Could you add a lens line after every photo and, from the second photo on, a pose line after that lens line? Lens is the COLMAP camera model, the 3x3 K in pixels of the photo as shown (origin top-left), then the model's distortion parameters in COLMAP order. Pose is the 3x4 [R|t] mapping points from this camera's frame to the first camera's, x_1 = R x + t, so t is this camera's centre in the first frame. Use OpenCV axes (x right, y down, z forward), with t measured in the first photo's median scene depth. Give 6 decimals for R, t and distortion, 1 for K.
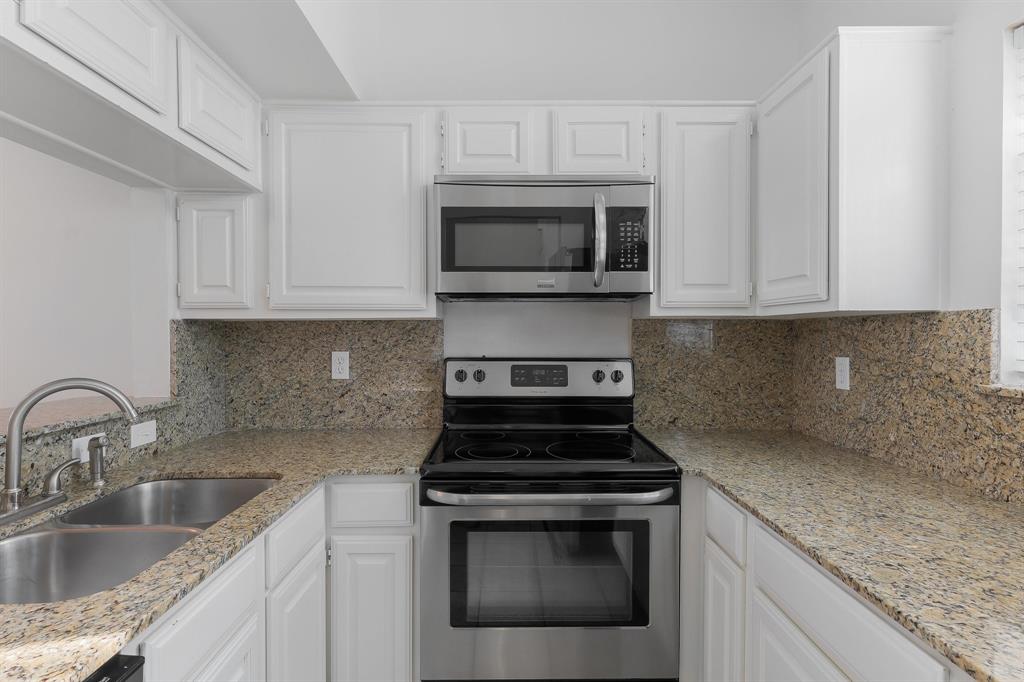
lens RADIAL K [[534.2, 0, 509.6], [0, 534.2, 340.1], [0, 0, 1]] dist [-0.002293, -0.000386]
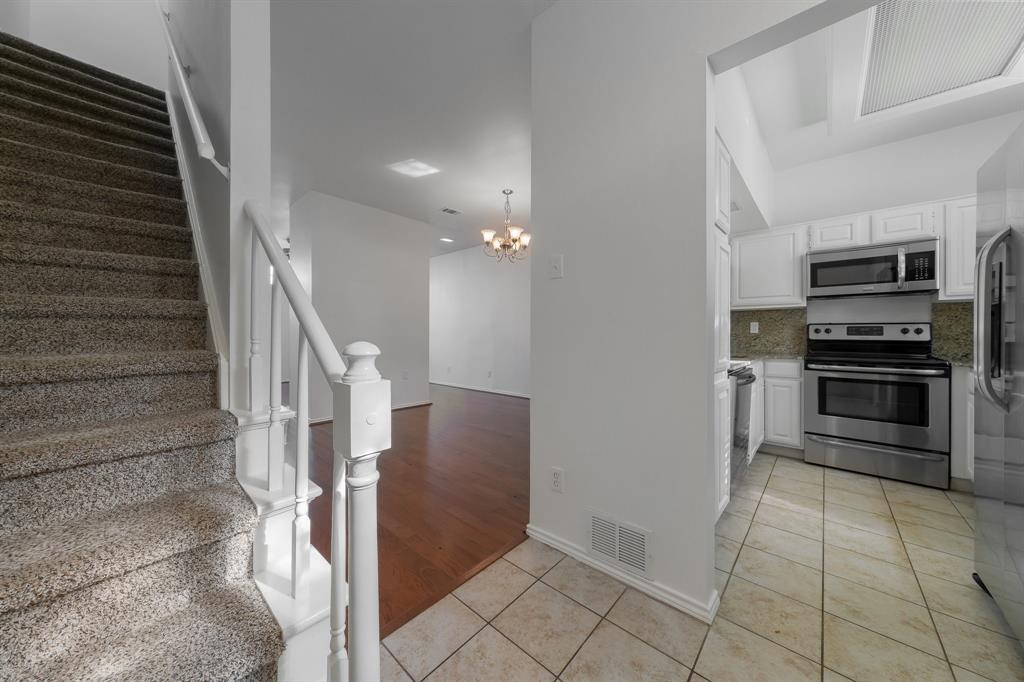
lens RADIAL K [[349.3, 0, 510.3], [0, 349.3, 333.3], [0, 0, 1]] dist [0.005120, 0.000139]
pose [[0.736437, -0.000609, -0.676506, -0.046515], [-0.015687, 0.999715, -0.017977, 0.141676], [0.676324, 0.023851, 0.736218, -1.199884]]
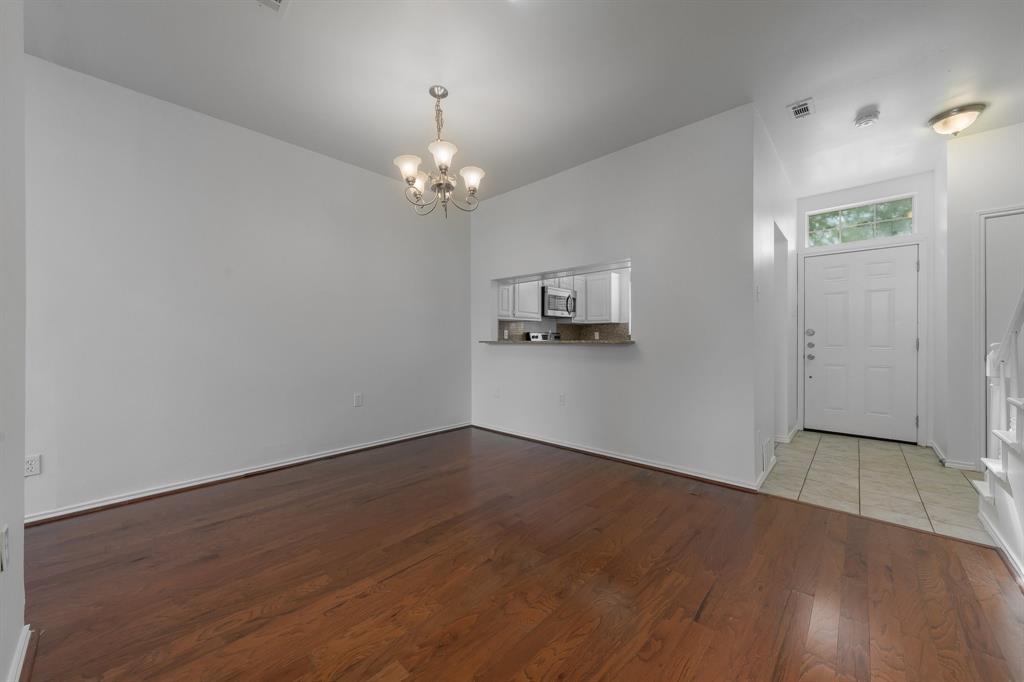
lens RADIAL K [[375.0, 0, 513.6], [0, 375.0, 340.5], [0, 0, 1]] dist [0.004758, -0.000228]
pose [[0.681101, -0.002510, 0.732185, -2.318485], [0.014063, 0.999855, -0.009654, 0.125113], [-0.732054, 0.016872, 0.681037, -0.728388]]
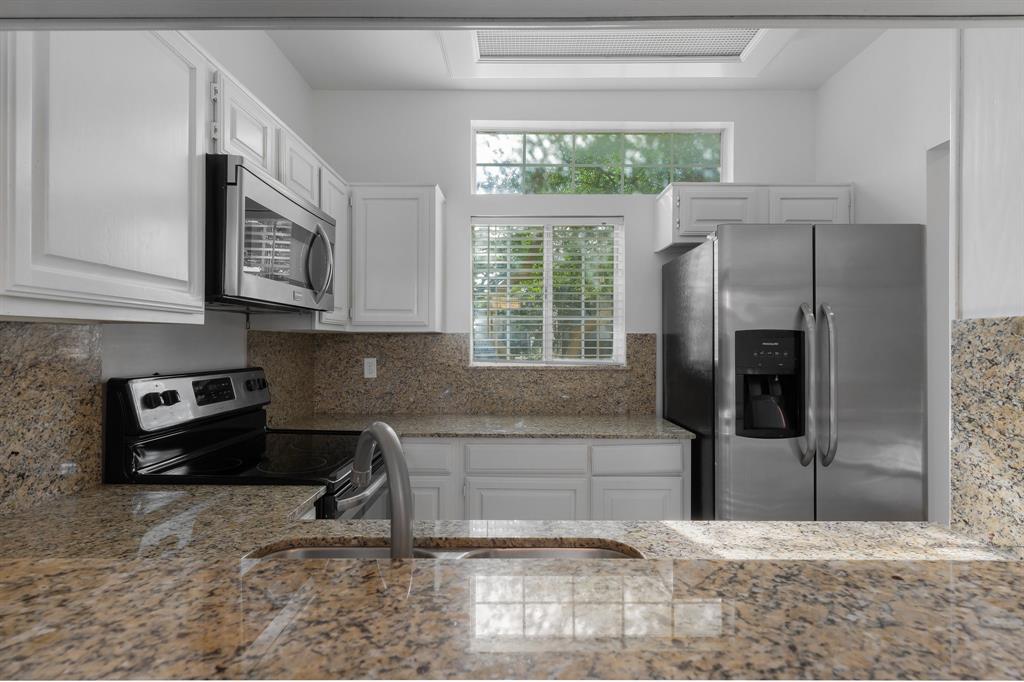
lens RADIAL K [[495.5, 0, 510.3], [0, 495.5, 339.9], [0, 0, 1]] dist [0.002846, 0.000300]
pose [[0.019957, 0.004039, 0.999793, -0.873326], [0.011919, 0.999920, -0.004278, -0.011296], [-0.999730, 0.012002, 0.019907, 0.539475]]
